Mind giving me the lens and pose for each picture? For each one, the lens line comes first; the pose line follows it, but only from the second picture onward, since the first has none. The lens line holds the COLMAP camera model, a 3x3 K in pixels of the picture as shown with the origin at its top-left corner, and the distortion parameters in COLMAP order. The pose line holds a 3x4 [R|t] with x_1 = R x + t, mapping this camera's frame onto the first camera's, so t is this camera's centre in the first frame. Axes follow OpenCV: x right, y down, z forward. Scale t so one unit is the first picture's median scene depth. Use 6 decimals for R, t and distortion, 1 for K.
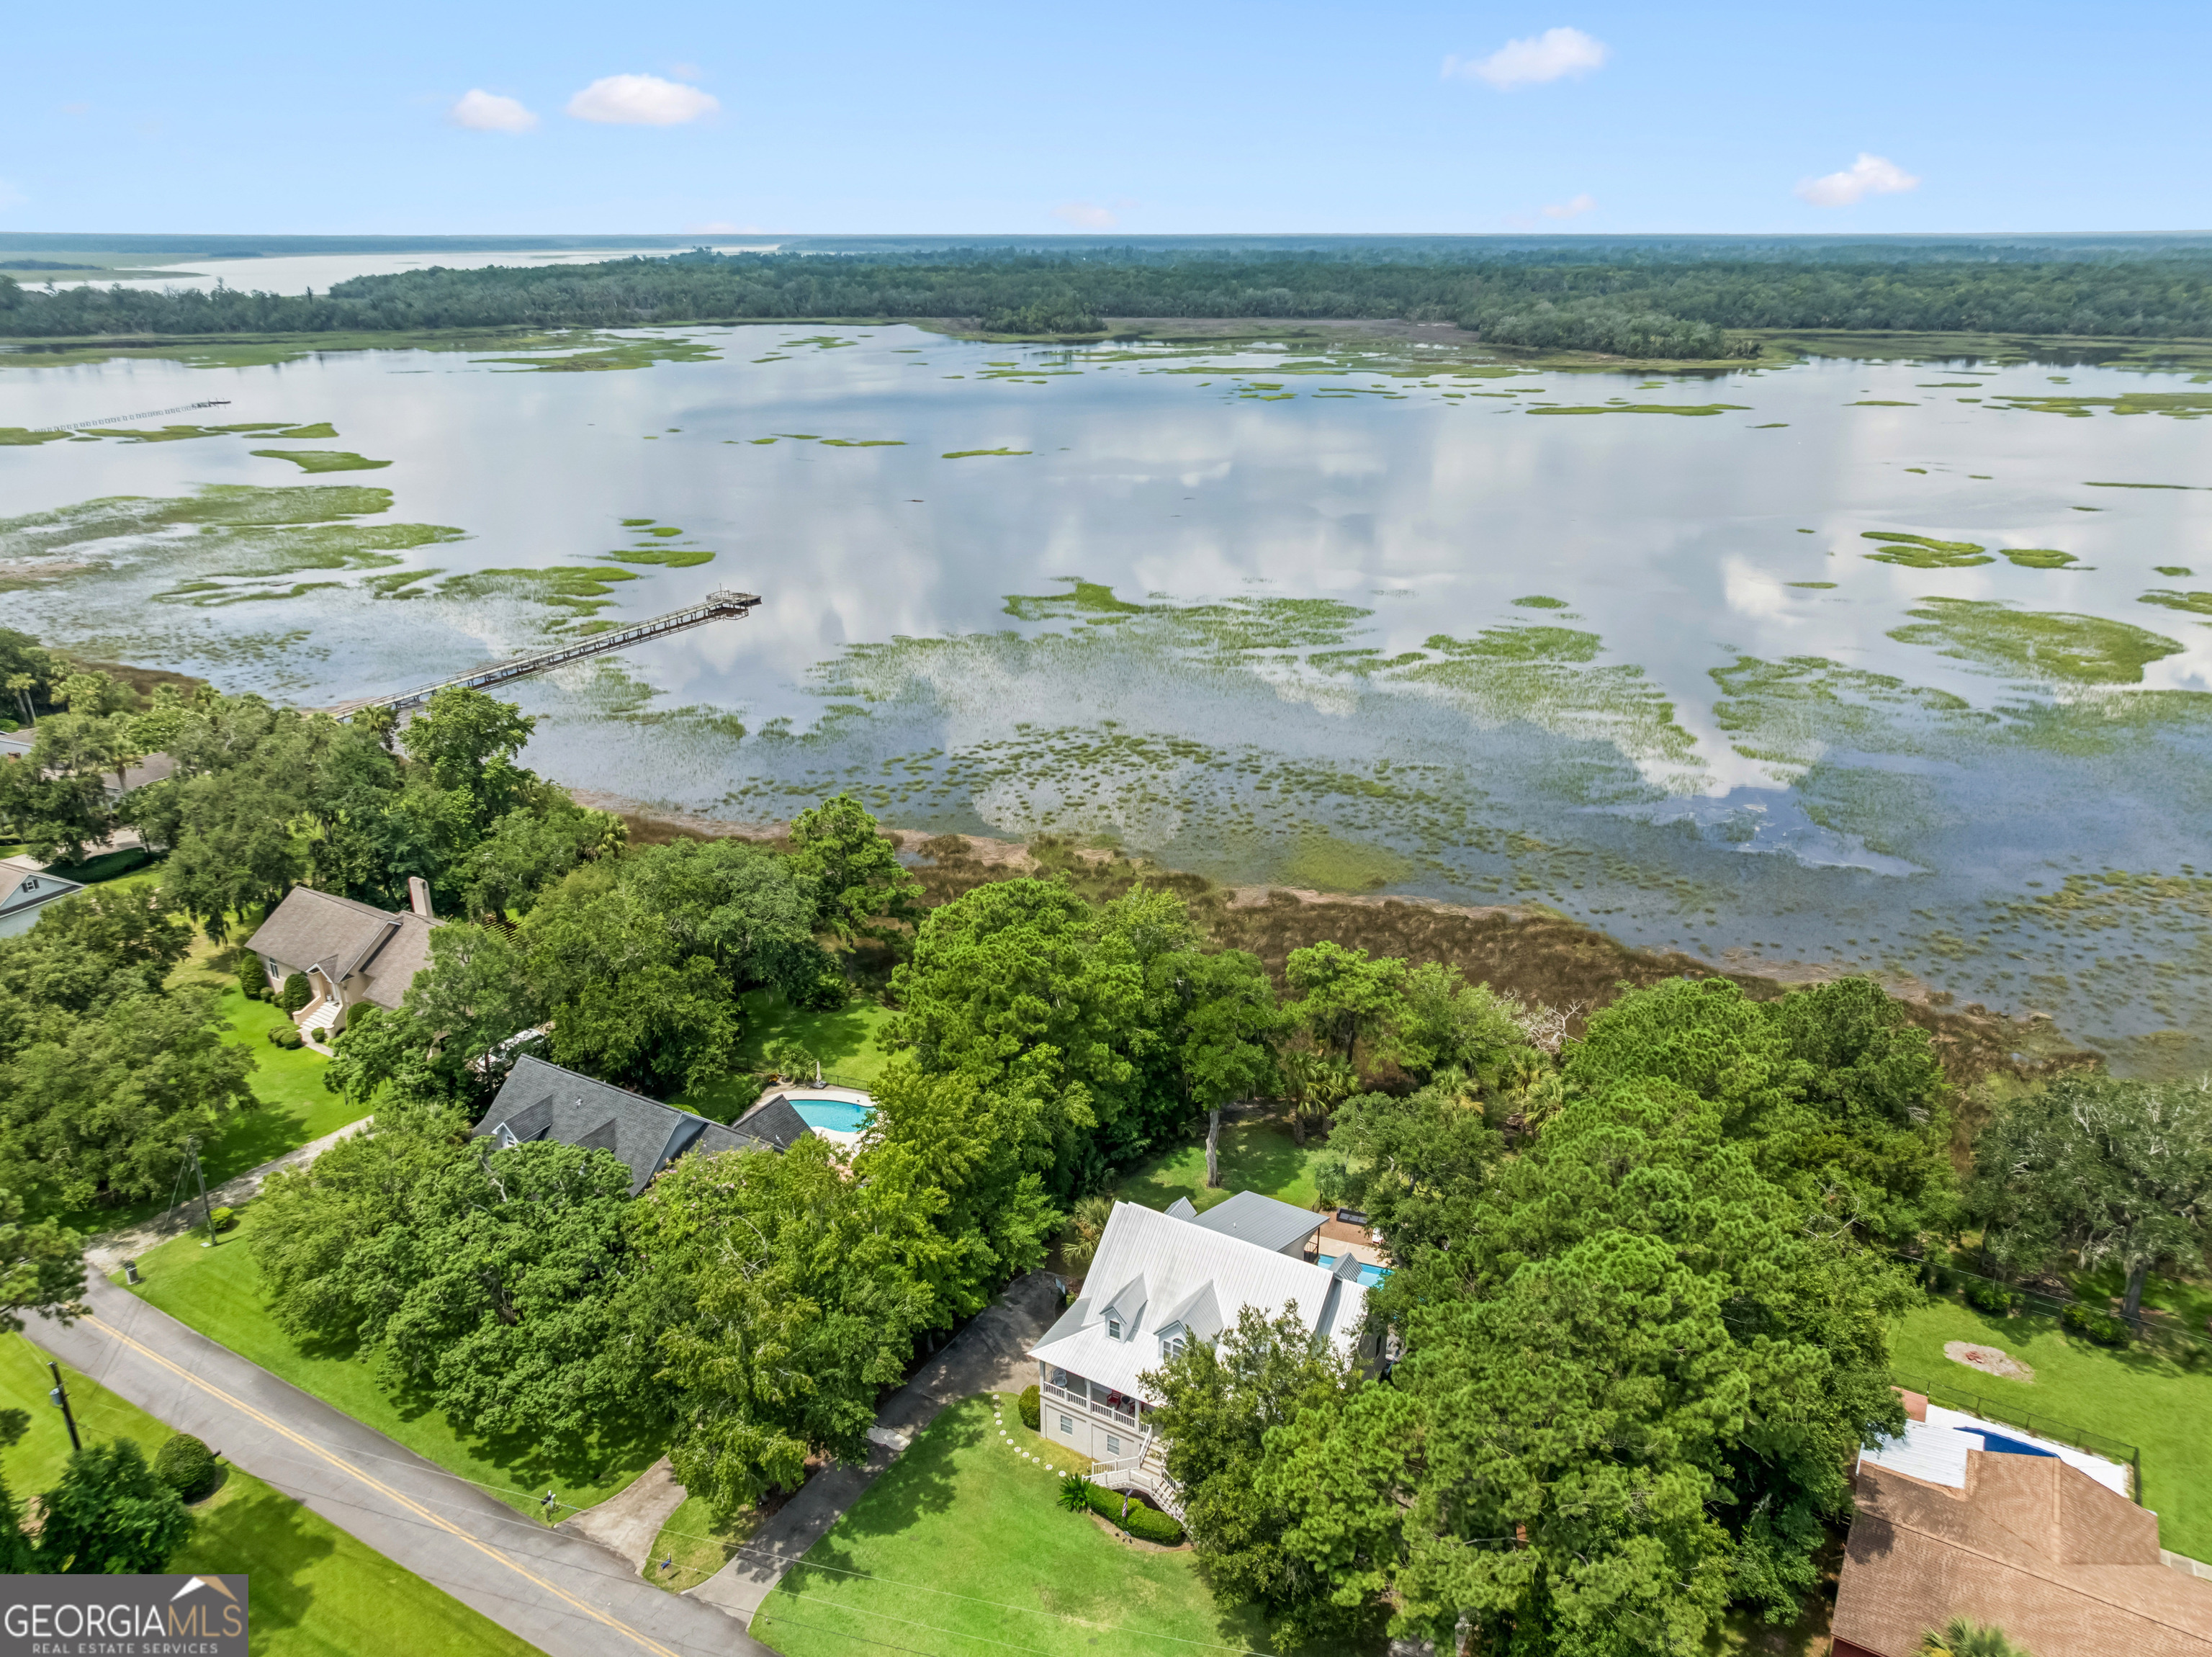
lens RADIAL K [[1572.7, 0, 1106.0], [0, 1572.7, 828.5], [0, 0, 1]] dist [0.025335, 0.001009]
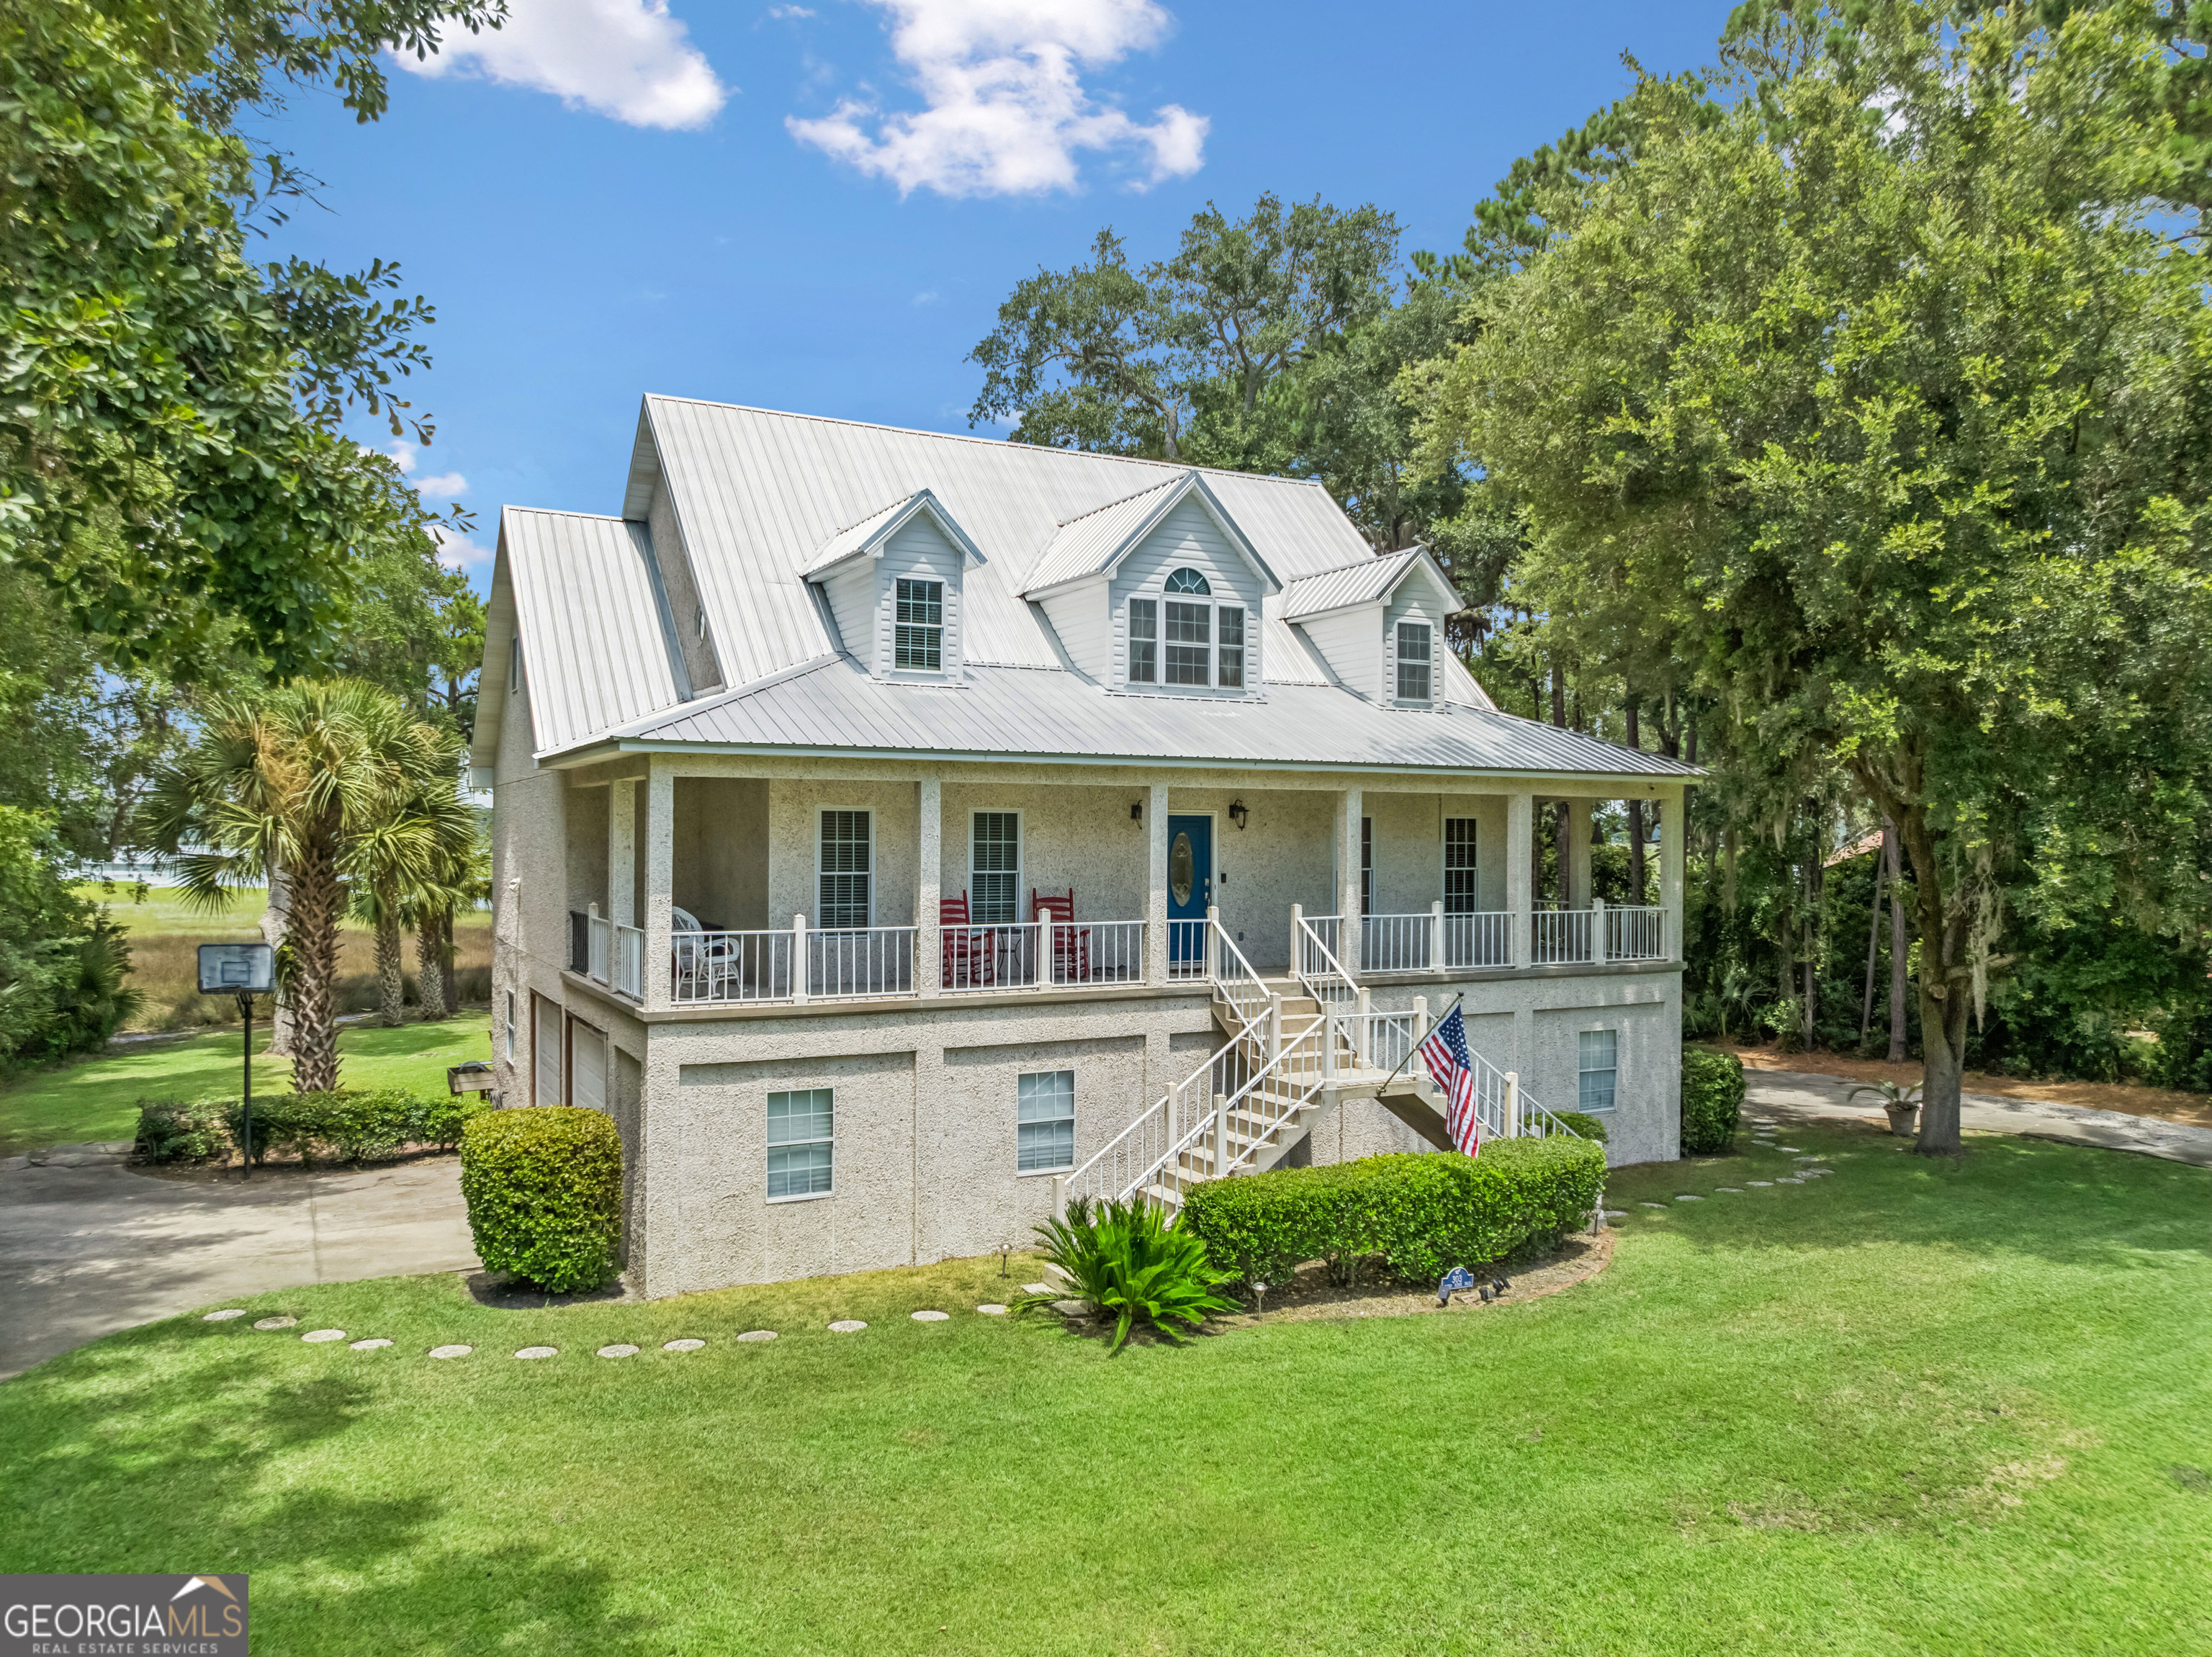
lens RADIAL K [[1554.6, 0, 1128.0], [0, 1554.6, 837.4], [0, 0, 1]] dist [-0.033410, -0.000433]
pose [[0.519844, -0.000699, 0.854261, -0.072679], [0.309245, 0.932331, -0.187422, 0.167819], [-0.796323, 0.361606, 0.484883, 0.368472]]
